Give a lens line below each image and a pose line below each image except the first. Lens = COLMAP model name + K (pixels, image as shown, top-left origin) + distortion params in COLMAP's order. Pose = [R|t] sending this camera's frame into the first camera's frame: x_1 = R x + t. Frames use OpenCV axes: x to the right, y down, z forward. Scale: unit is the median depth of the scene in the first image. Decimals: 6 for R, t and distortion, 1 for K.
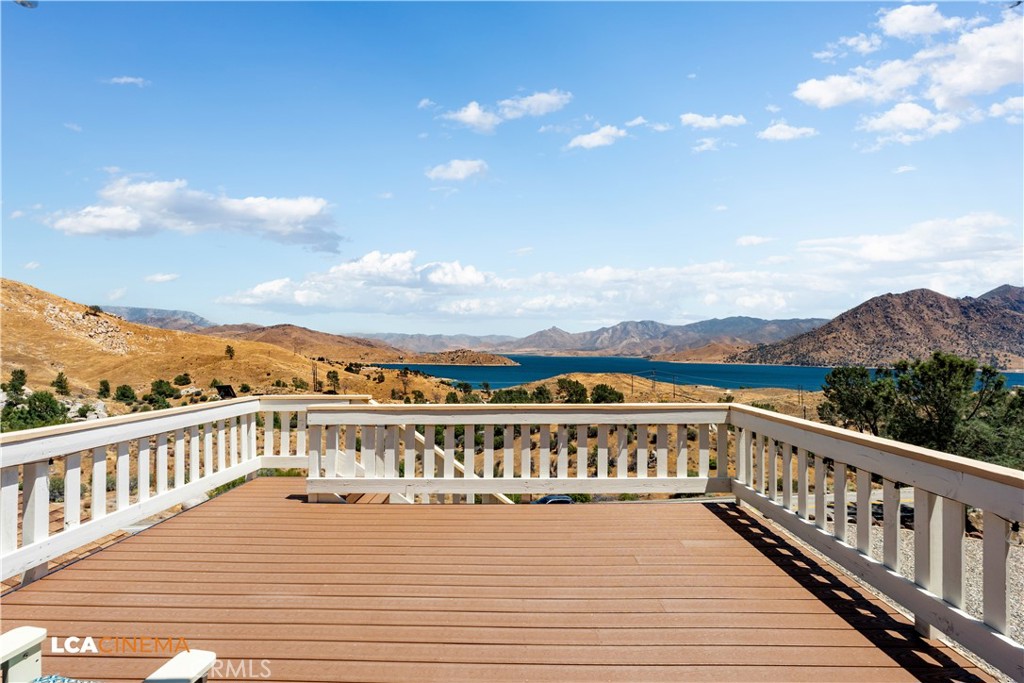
lens RADIAL K [[453.8, 0, 512.0], [0, 453.8, 341.5], [0, 0, 1]] dist [-0.005392, -0.000317]
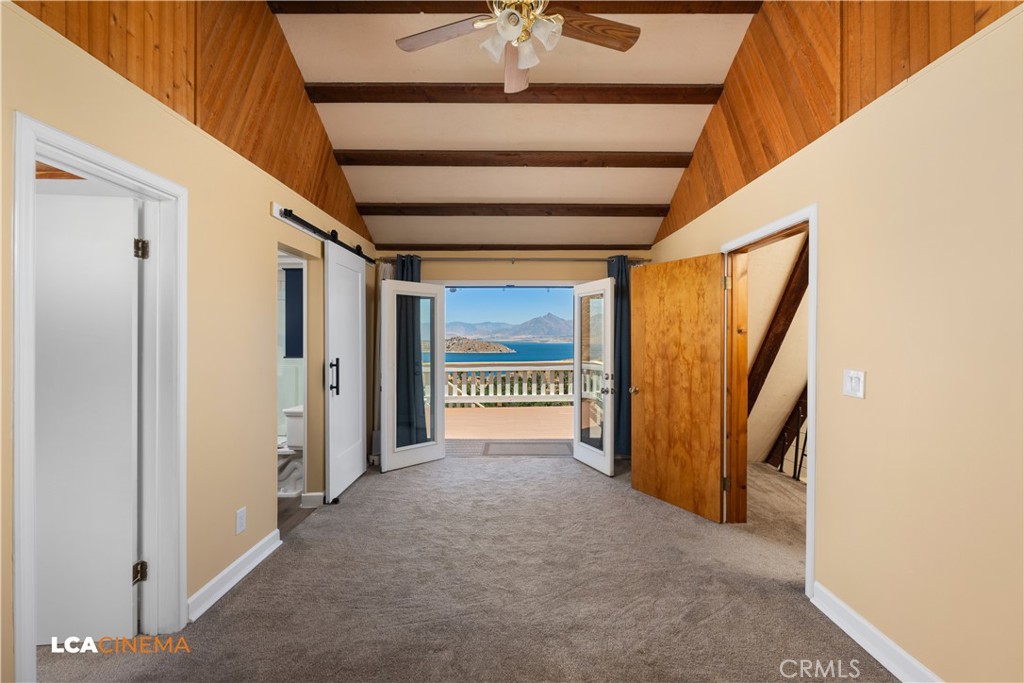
lens RADIAL K [[457.5, 0, 512.8], [0, 457.5, 346.9], [0, 0, 1]] dist [-0.005123, -0.000549]
pose [[0.999914, -0.006589, 0.011305, 0.114394], [0.006132, 0.999182, 0.039969, -0.019594], [-0.011560, -0.039896, 0.999137, -1.182022]]
